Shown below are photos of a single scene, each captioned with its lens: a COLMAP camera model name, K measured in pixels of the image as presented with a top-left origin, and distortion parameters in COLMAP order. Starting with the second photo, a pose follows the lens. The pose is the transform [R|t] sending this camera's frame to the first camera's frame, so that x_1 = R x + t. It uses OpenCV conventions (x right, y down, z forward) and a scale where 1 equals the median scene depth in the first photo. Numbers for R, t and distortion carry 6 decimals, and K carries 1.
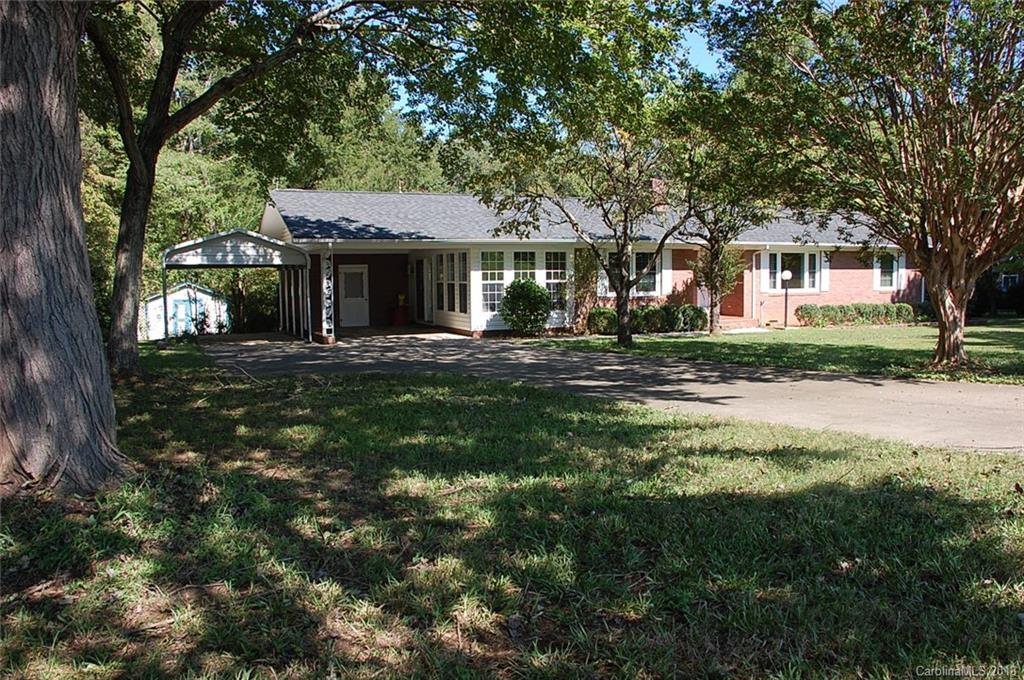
lens RADIAL K [[793.0, 0, 512.5], [0, 793.0, 340.6], [0, 0, 1]] dist [-0.138994, 0.083193]
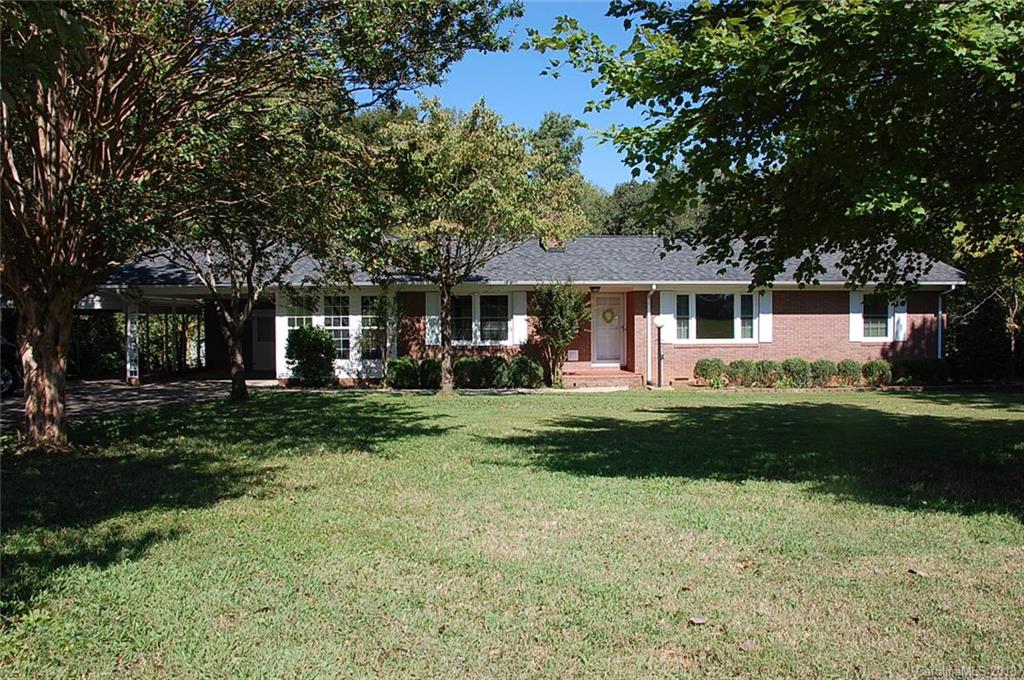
lens RADIAL K [[793.0, 0, 517.5], [0, 793.0, 329.1], [0, 0, 1]] dist [-0.138994, 0.083193]
pose [[0.932525, 0.011930, -0.360909, 0.587298], [-0.035879, 0.997569, -0.059732, -0.026860], [0.359319, 0.068651, 0.930686, 0.227711]]
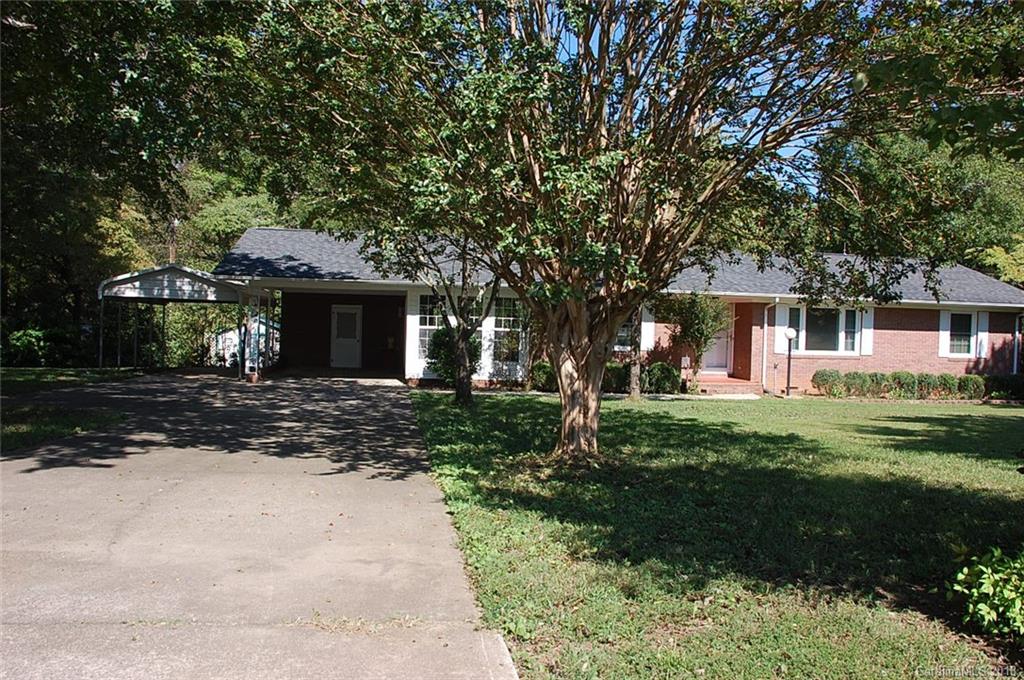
lens RADIAL K [[793.0, 0, 504.4], [0, 793.0, 341.3], [0, 0, 1]] dist [-0.138994, 0.083193]
pose [[0.961507, 0.046072, -0.270890, 0.327088], [-0.062110, 0.996769, -0.050928, -0.016123], [0.267668, 0.065792, 0.961262, 0.130684]]
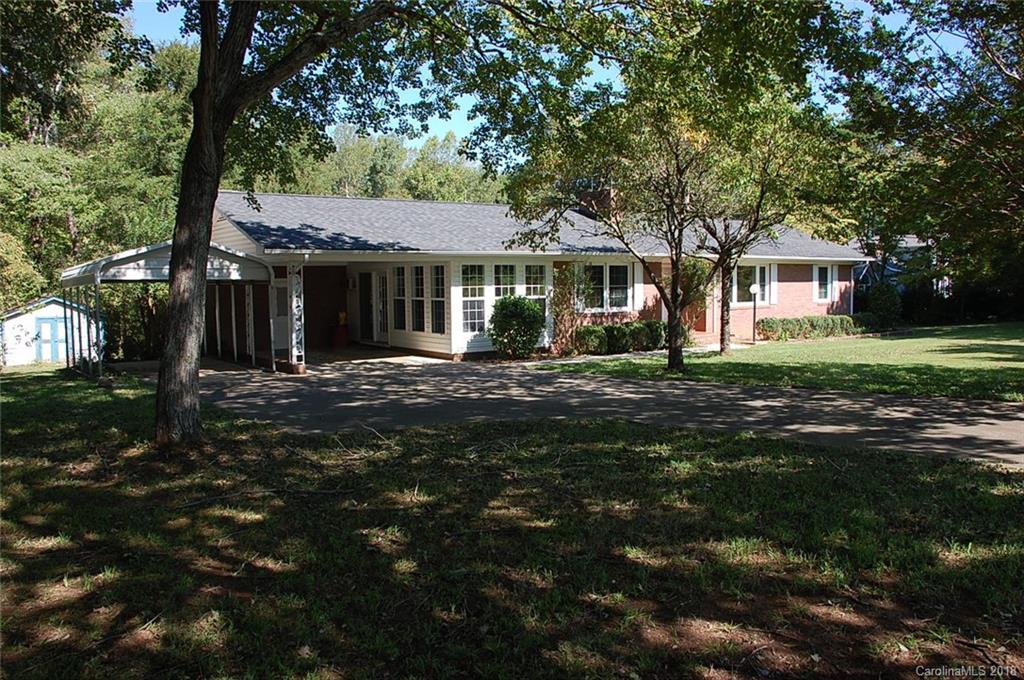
lens RADIAL K [[793.0, 0, 513.2], [0, 793.0, 340.2], [0, 0, 1]] dist [-0.138994, 0.083193]
pose [[0.976062, -0.016524, 0.216863, -0.185386], [0.018904, 0.999782, -0.008904, -0.019048], [-0.216668, 0.012791, 0.976162, 0.120899]]
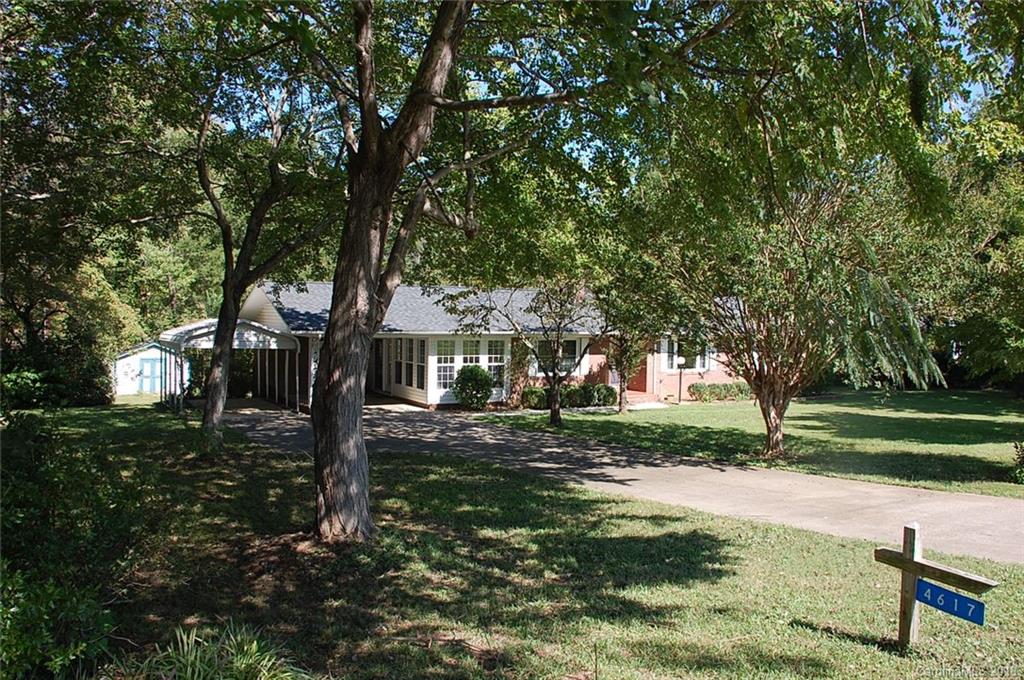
lens RADIAL K [[793.0, 0, 504.3], [0, 793.0, 332.8], [0, 0, 1]] dist [-0.138994, 0.083193]
pose [[0.994395, 0.025215, 0.102681, -0.065513], [-0.018538, 0.997683, -0.065460, -0.046953], [-0.104094, 0.063190, 0.992558, -0.246507]]
